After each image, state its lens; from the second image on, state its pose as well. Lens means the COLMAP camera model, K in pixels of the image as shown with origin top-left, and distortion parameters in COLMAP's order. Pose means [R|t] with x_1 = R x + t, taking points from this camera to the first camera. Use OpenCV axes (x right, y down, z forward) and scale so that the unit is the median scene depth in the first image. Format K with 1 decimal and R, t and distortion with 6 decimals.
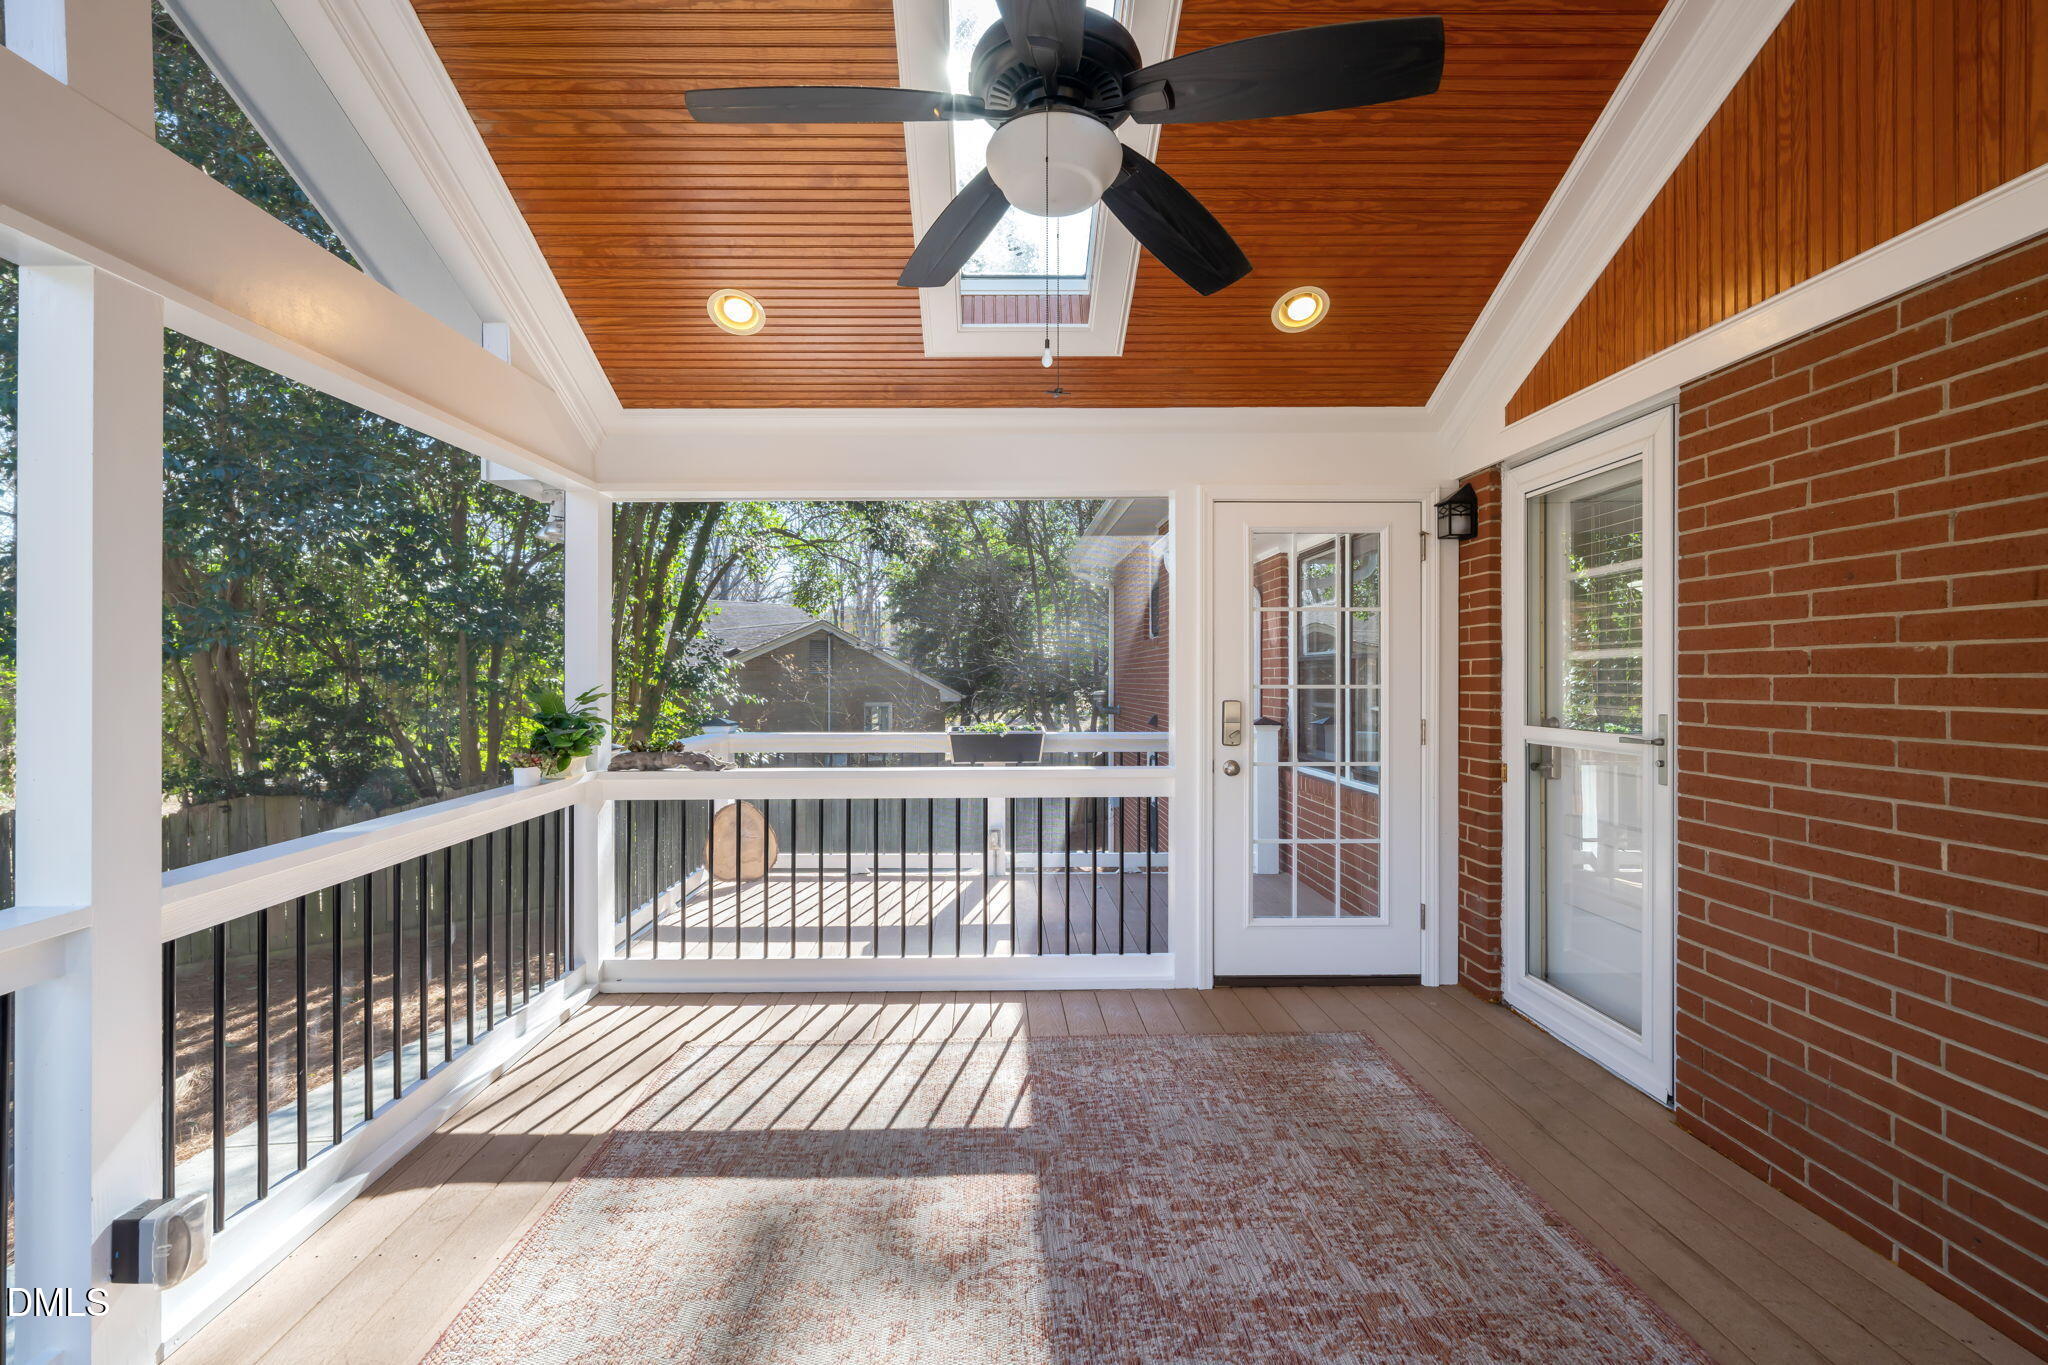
lens RADIAL K [[872.9, 0, 1016.9], [0, 872.9, 677.2], [0, 0, 1]] dist [-0.001238, -0.000018]
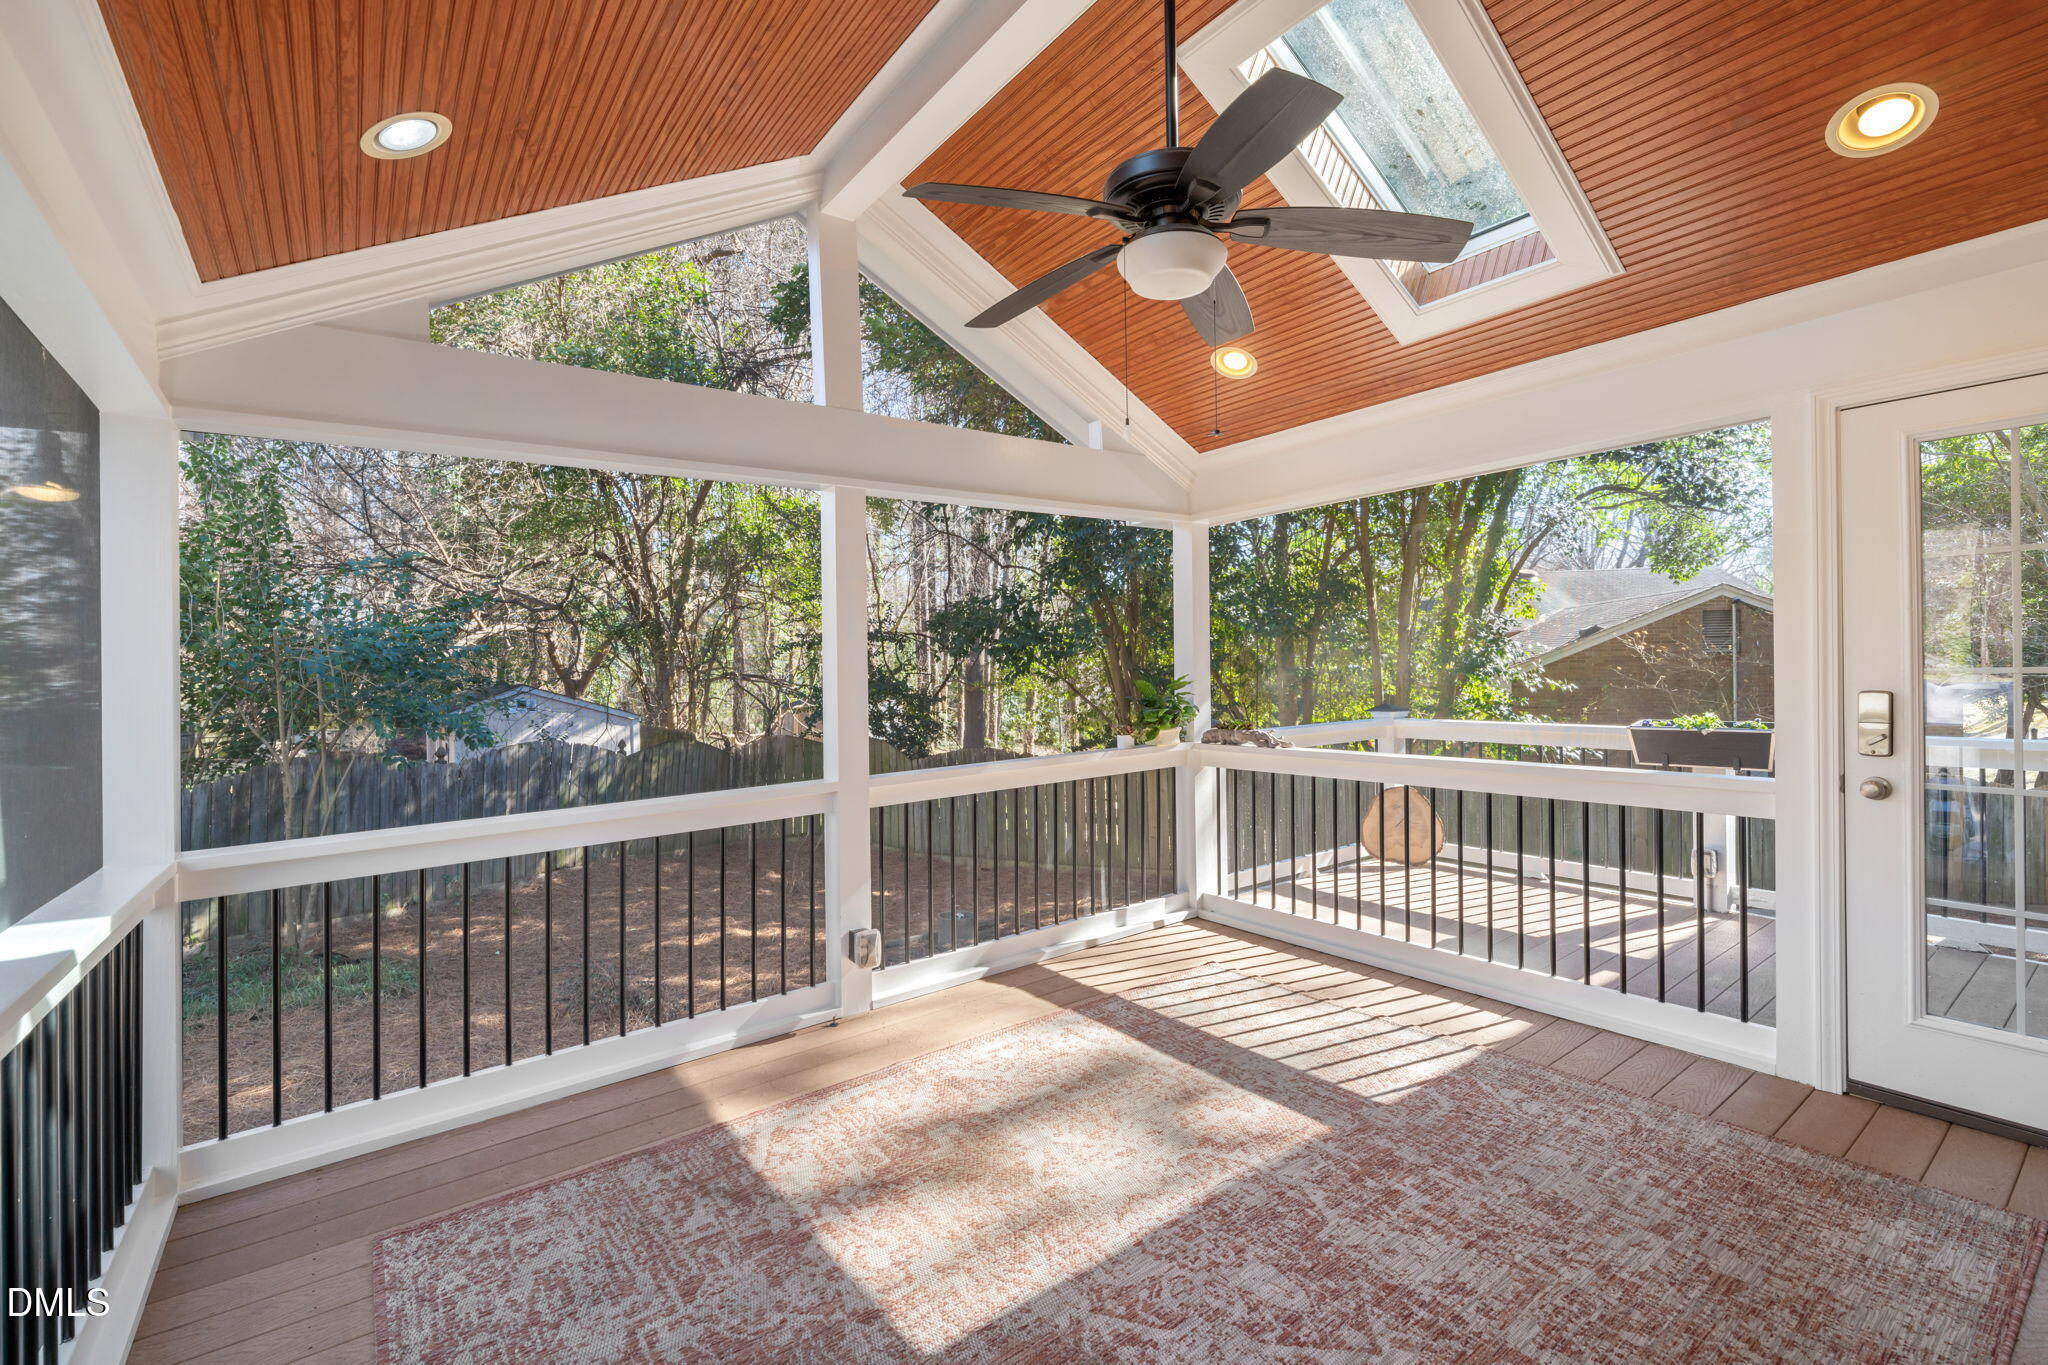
lens RADIAL K [[912.6, 0, 1012.1], [0, 912.6, 670.4], [0, 0, 1]] dist [0.001367, -0.000148]
pose [[0.574431, -0.009936, -0.818493, 0.486626], [0.018238, 0.999833, 0.000663, -0.002923], [0.818350, -0.015309, 0.574516, 0.024008]]
